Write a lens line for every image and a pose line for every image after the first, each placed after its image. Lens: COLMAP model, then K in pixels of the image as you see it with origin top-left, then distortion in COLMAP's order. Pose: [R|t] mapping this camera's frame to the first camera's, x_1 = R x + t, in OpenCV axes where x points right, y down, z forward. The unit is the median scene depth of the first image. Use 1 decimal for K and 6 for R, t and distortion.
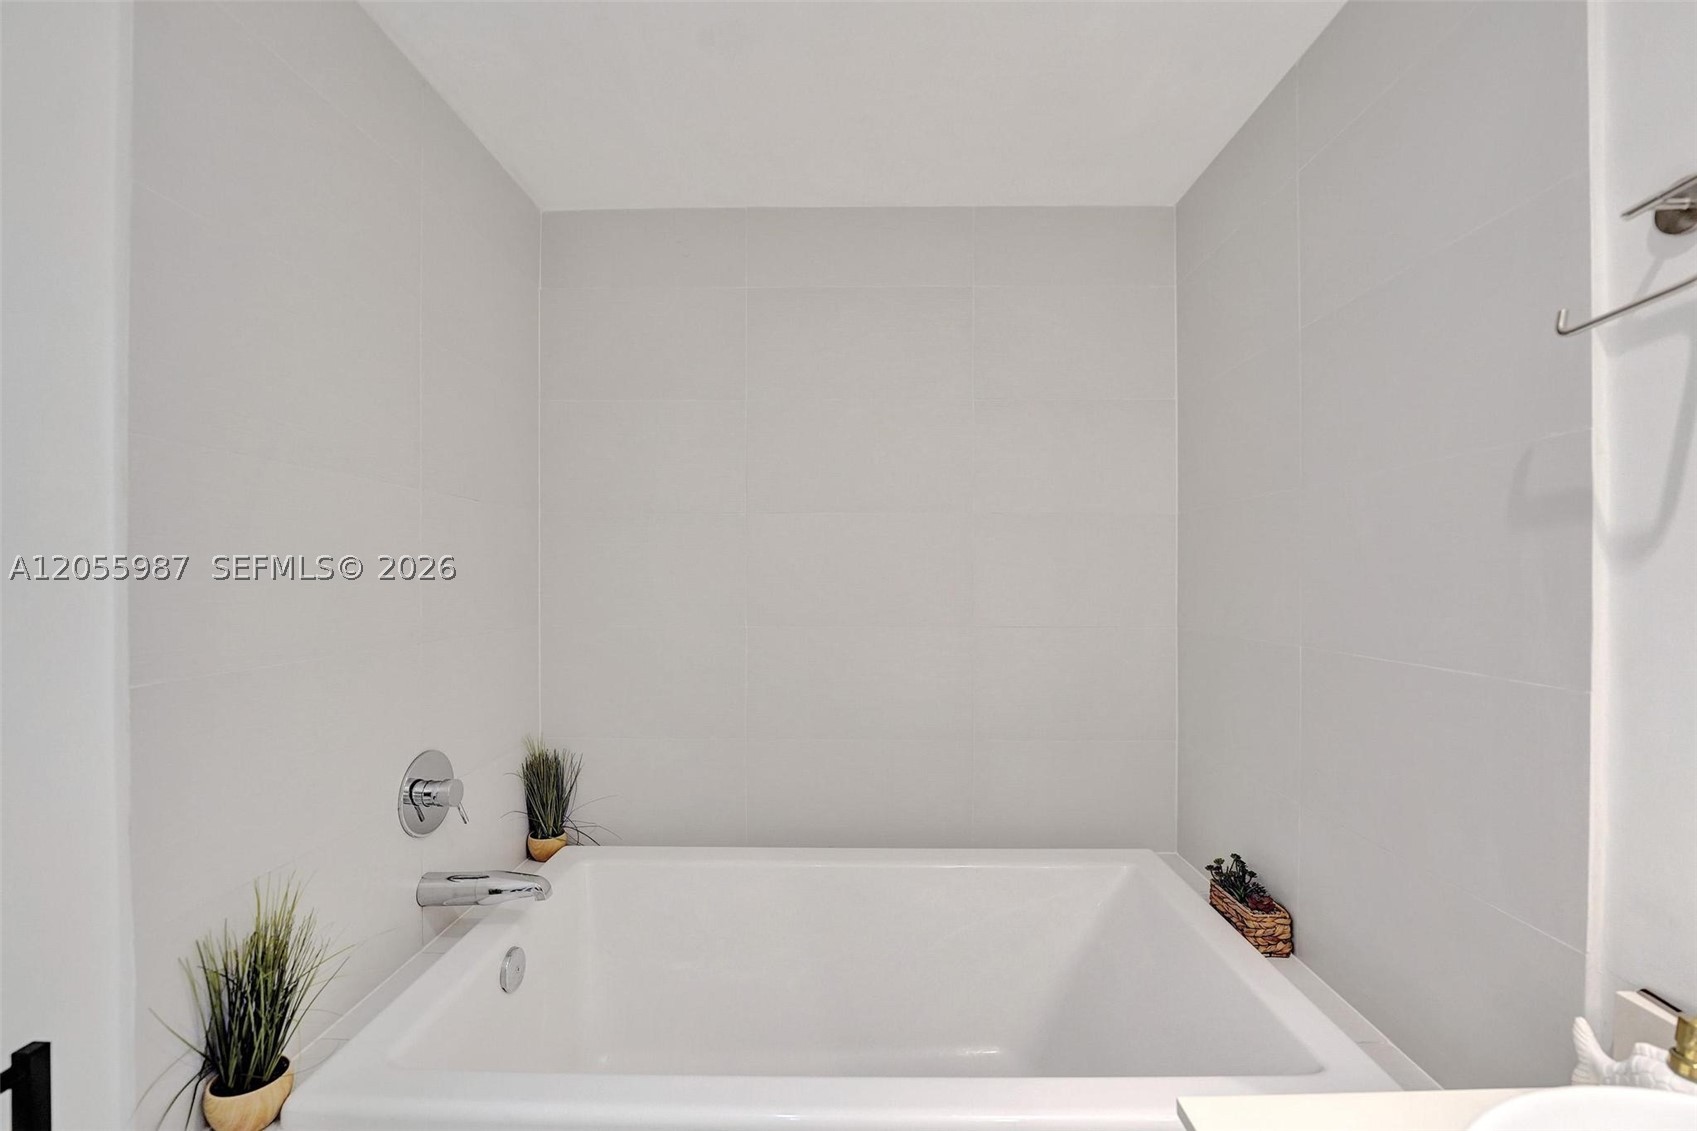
lens RADIAL K [[703.4, 0, 844.7], [0, 703.4, 578.1], [0, 0, 1]] dist [-0.028062, 0.003463]
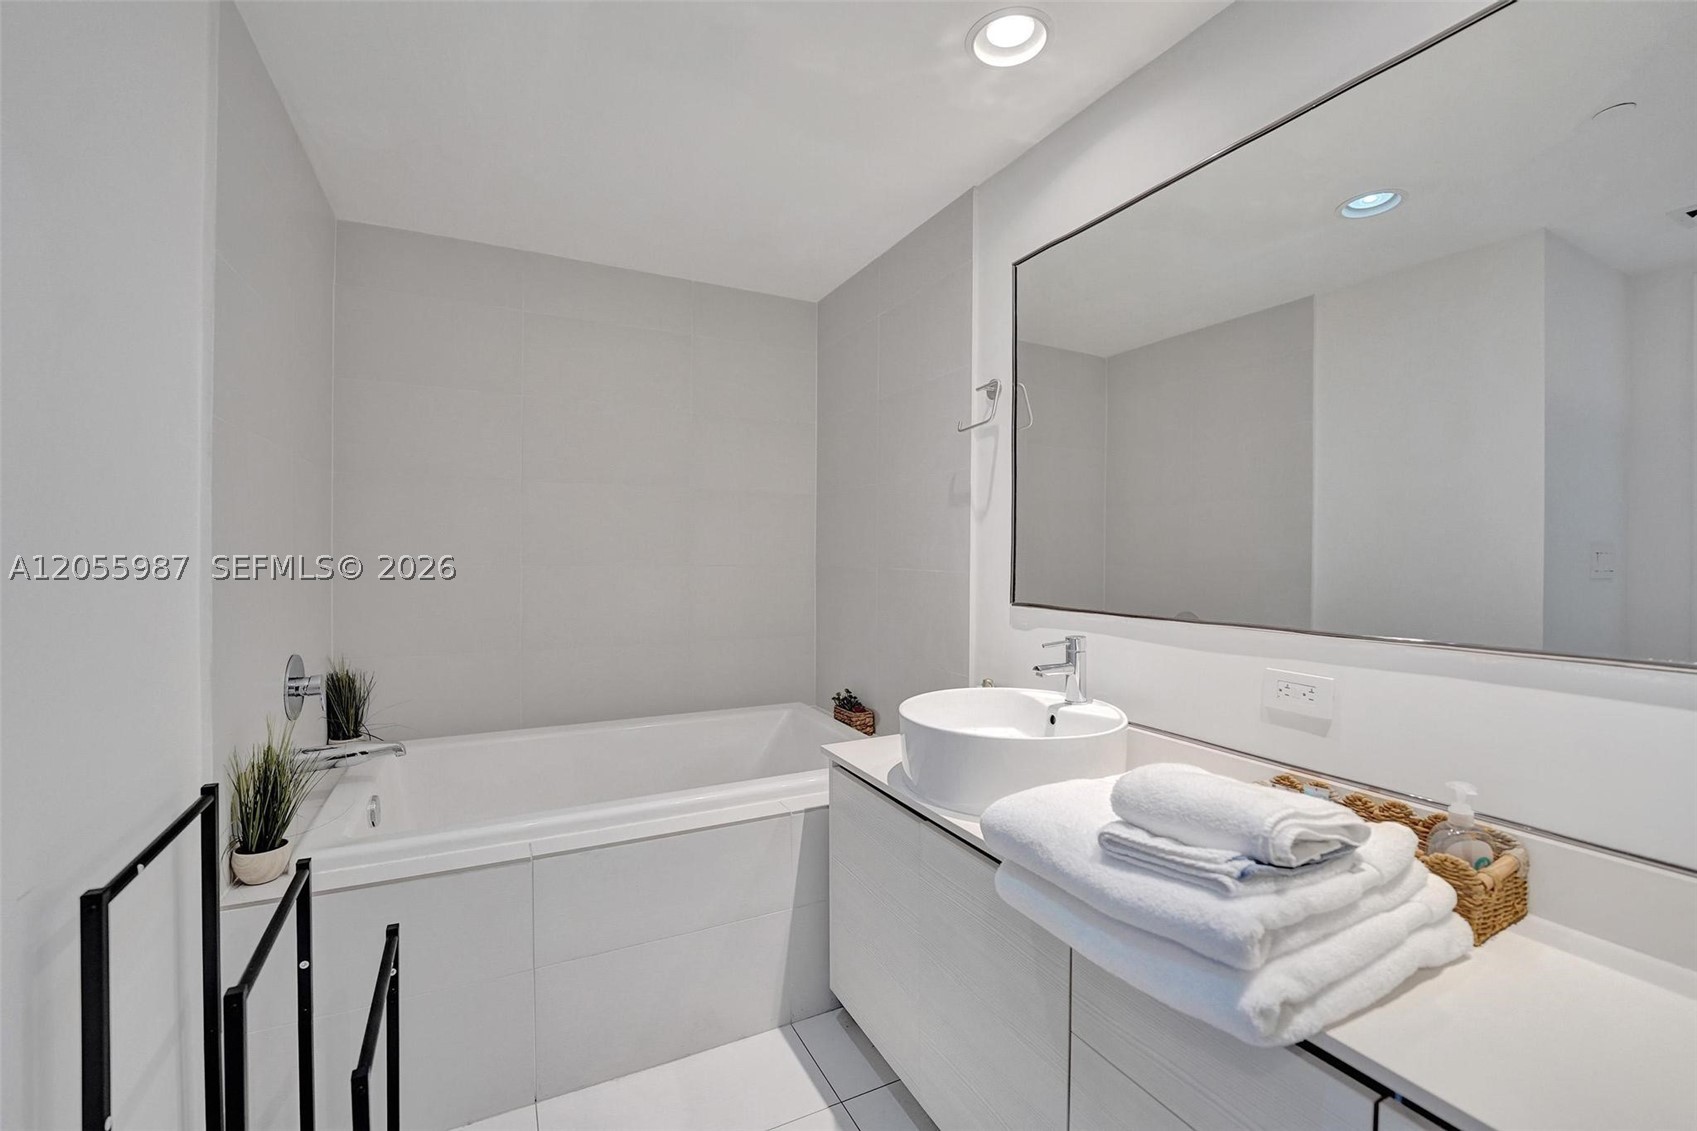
lens RADIAL K [[703.4, 0, 850.8], [0, 703.4, 556.5], [0, 0, 1]] dist [-0.028062, 0.003463]
pose [[0.872847, 0.004264, 0.487975, -0.328932], [-0.005904, 0.999981, 0.001823, 0.061137], [-0.487958, -0.004472, 0.872856, -0.613342]]
